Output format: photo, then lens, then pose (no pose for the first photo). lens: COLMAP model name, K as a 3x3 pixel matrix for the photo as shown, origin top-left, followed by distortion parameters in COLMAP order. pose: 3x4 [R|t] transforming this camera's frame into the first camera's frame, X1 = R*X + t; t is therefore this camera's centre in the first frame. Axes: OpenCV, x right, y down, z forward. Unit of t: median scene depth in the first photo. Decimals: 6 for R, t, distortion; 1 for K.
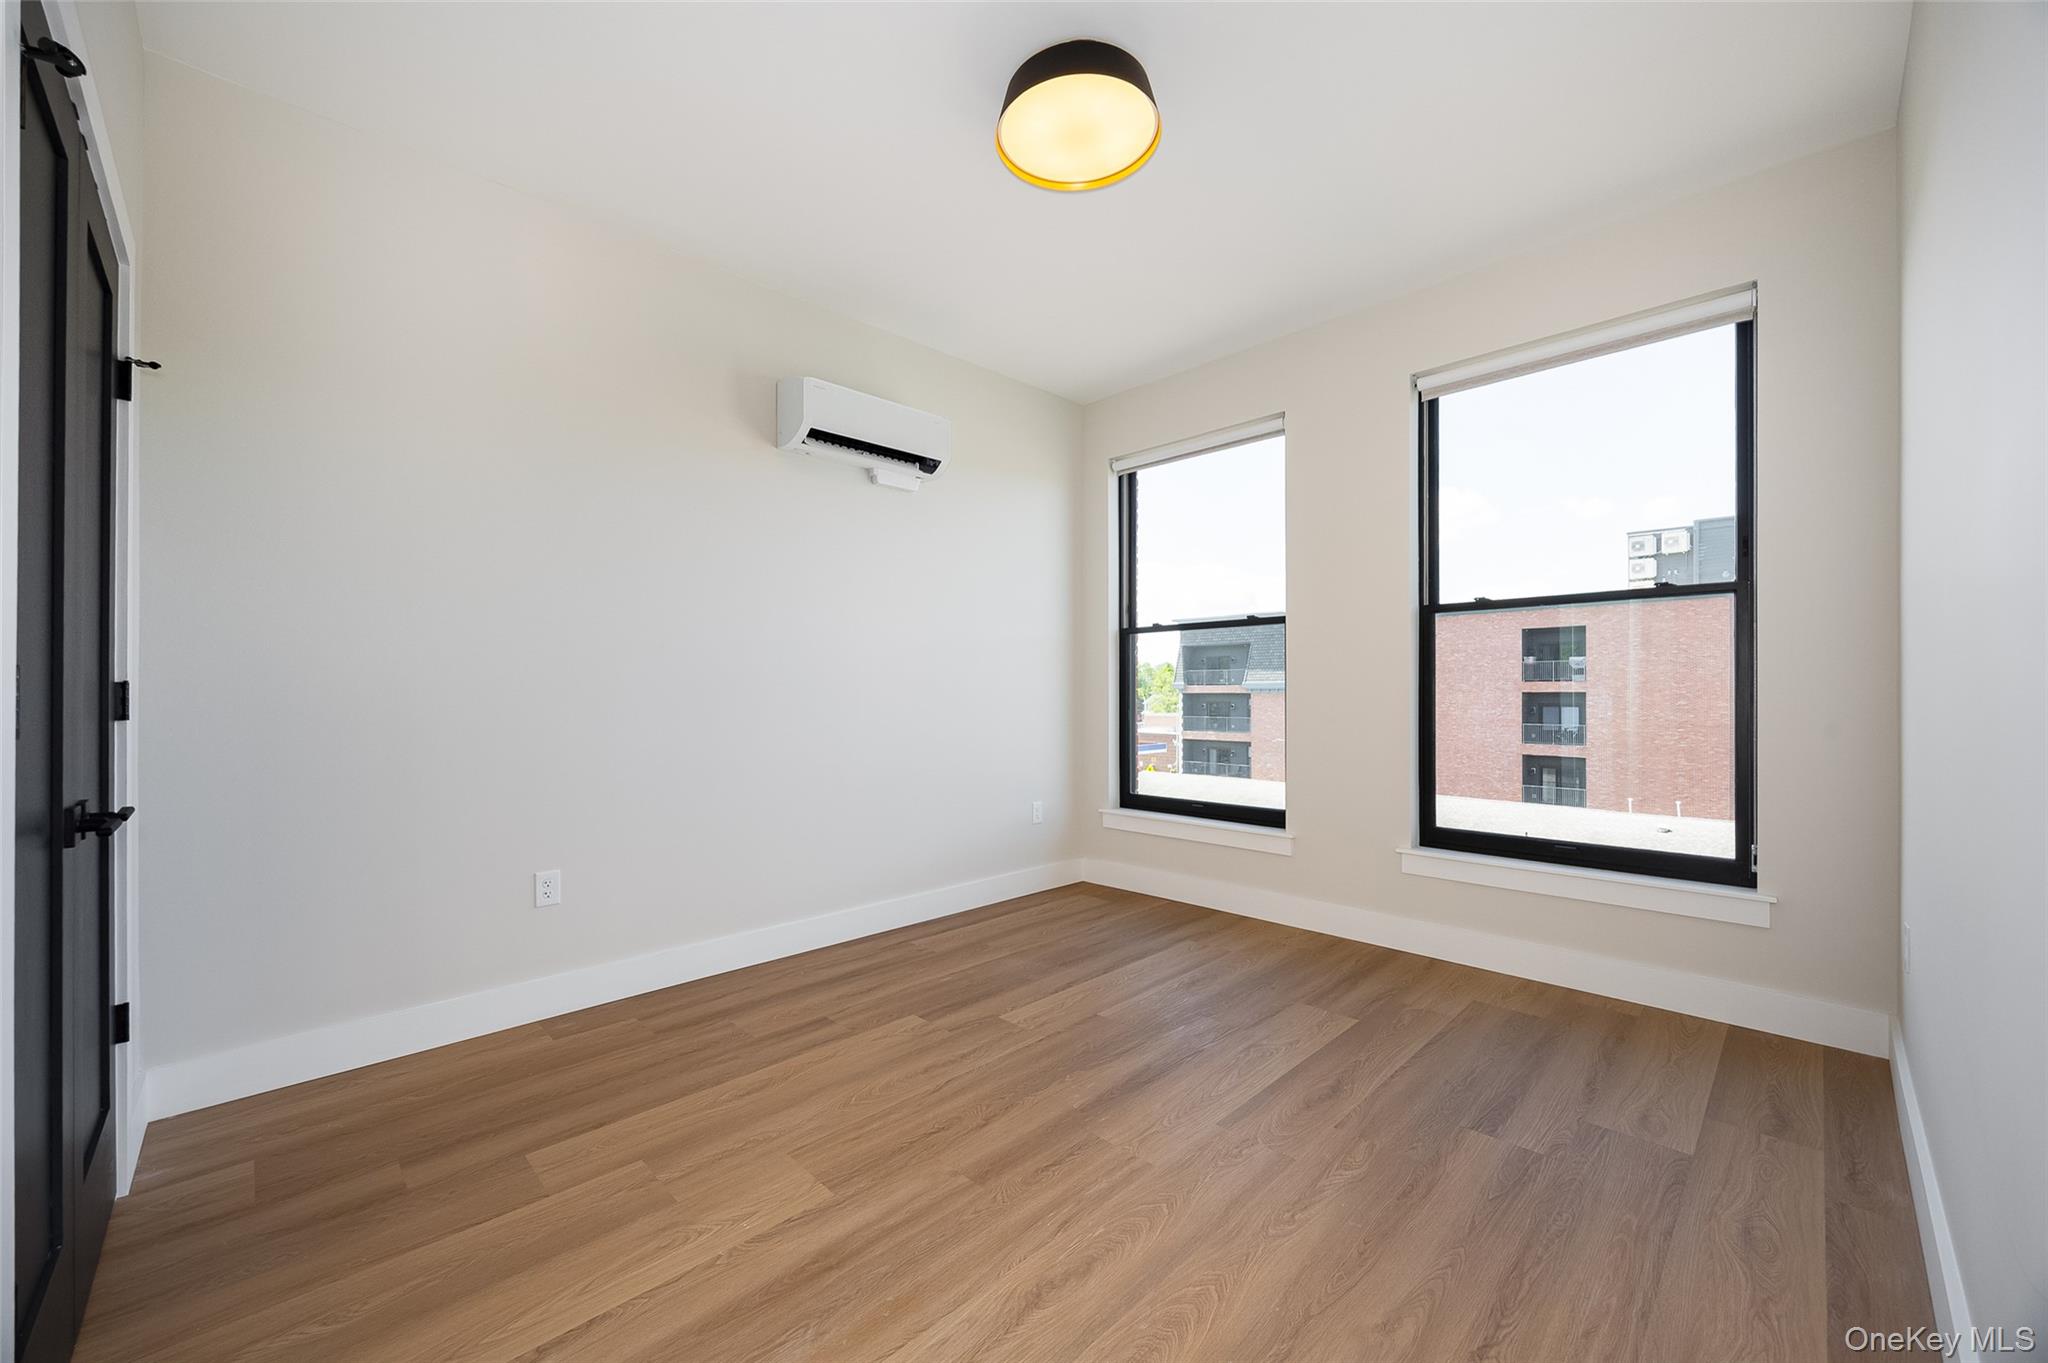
lens RADIAL K [[788.5, 0, 1019.8], [0, 788.5, 692.3], [0, 0, 1]] dist [-0.003327, 0.000854]
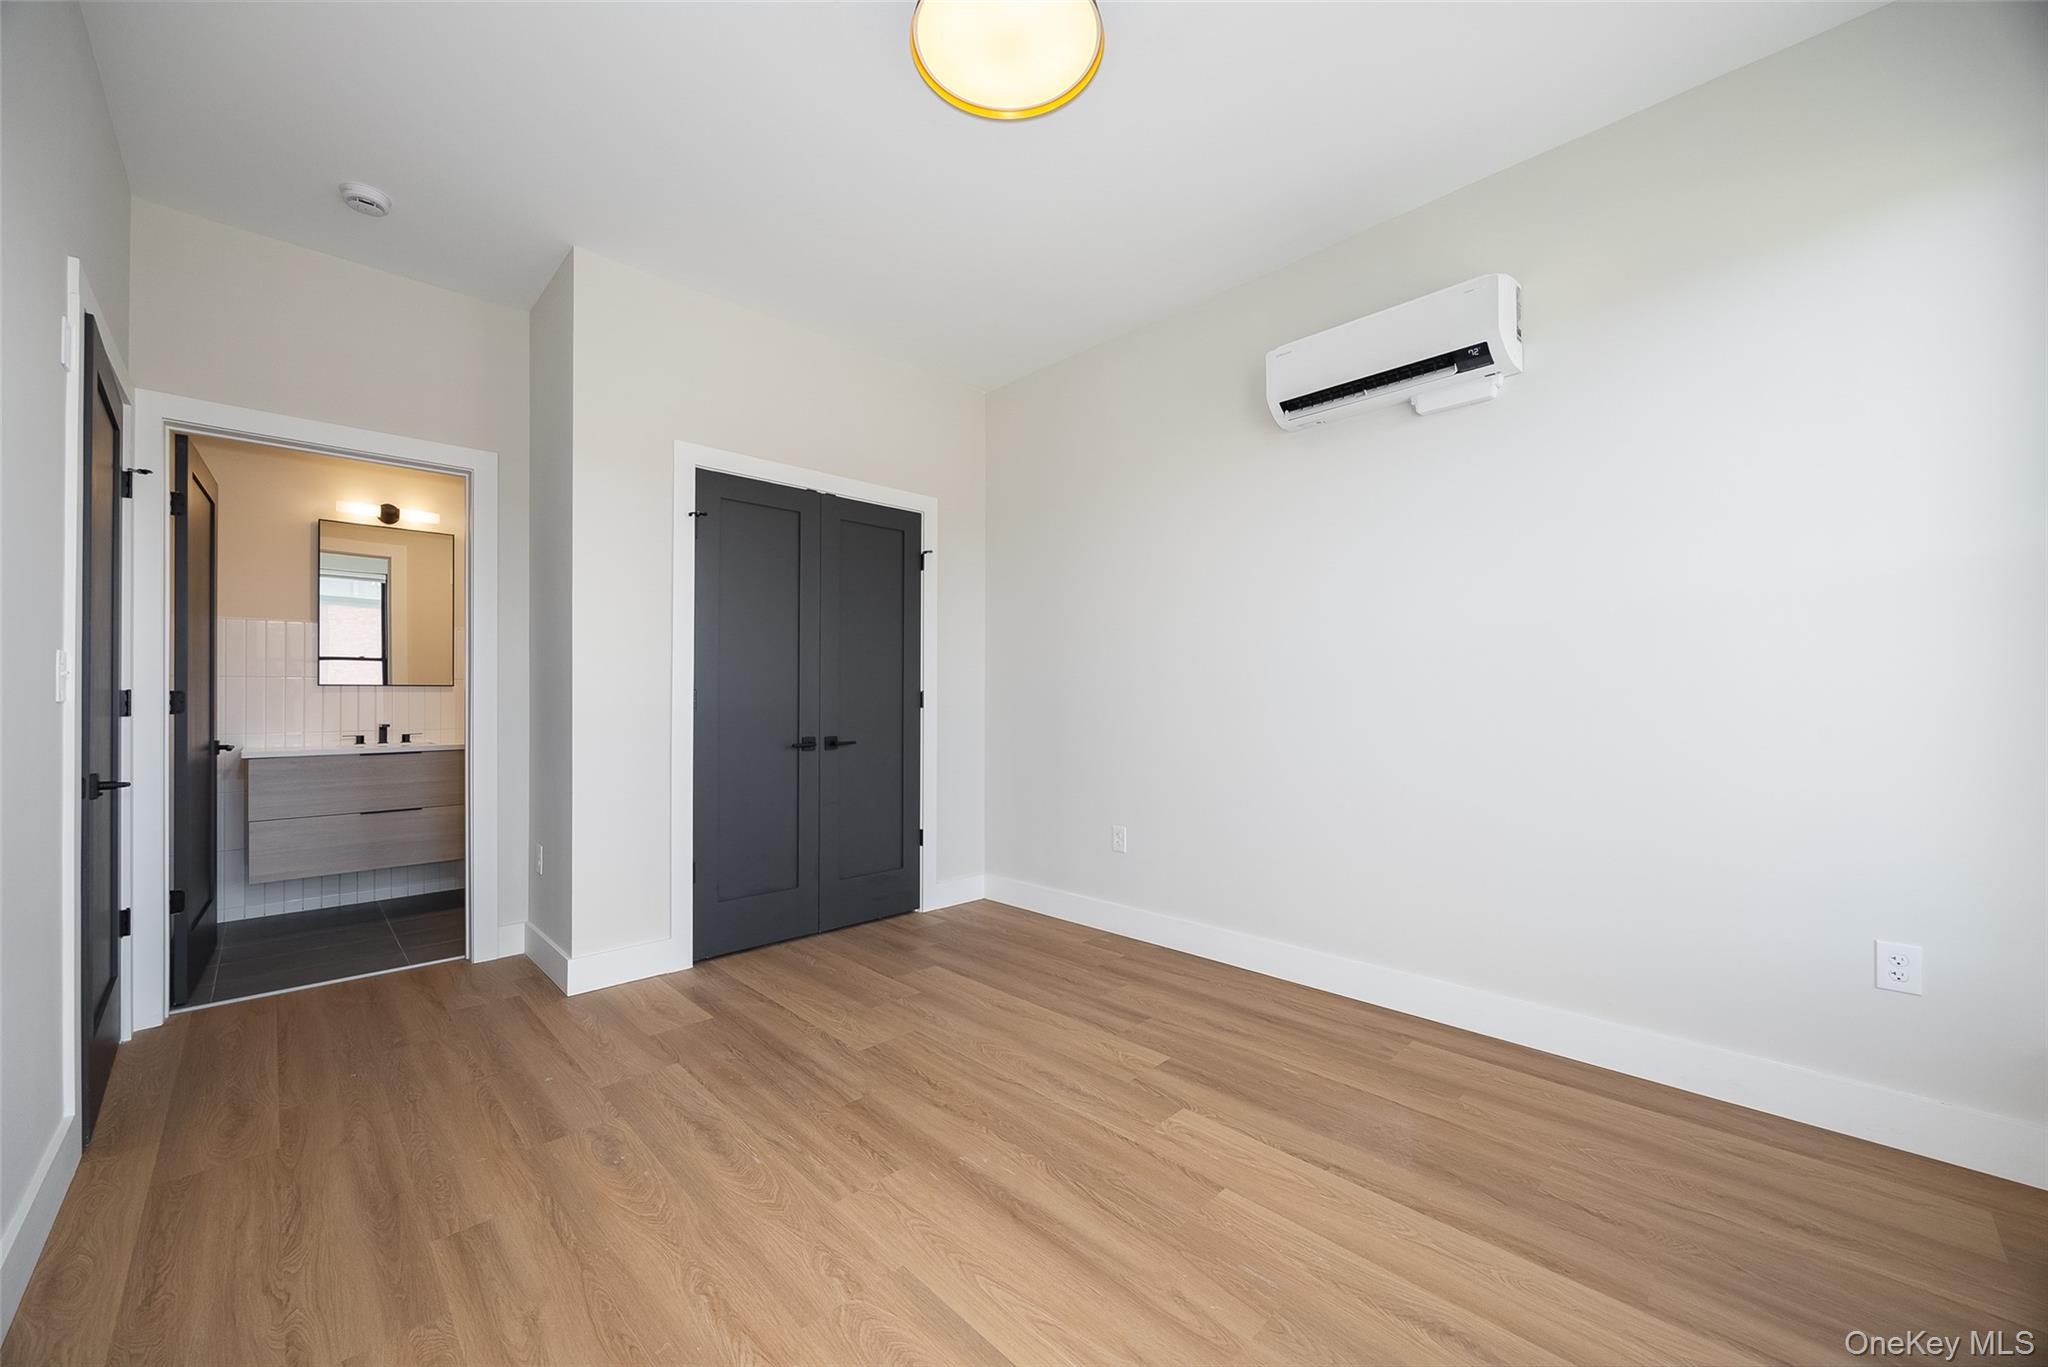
lens RADIAL K [[788.5, 0, 1026.5], [0, 788.5, 692.8], [0, 0, 1]] dist [-0.003327, 0.000854]
pose [[-0.012194, -0.000717, -0.999925, 0.698620], [0.005196, 0.999986, -0.000780, -0.003608], [0.999912, -0.005205, -0.012190, 0.782349]]
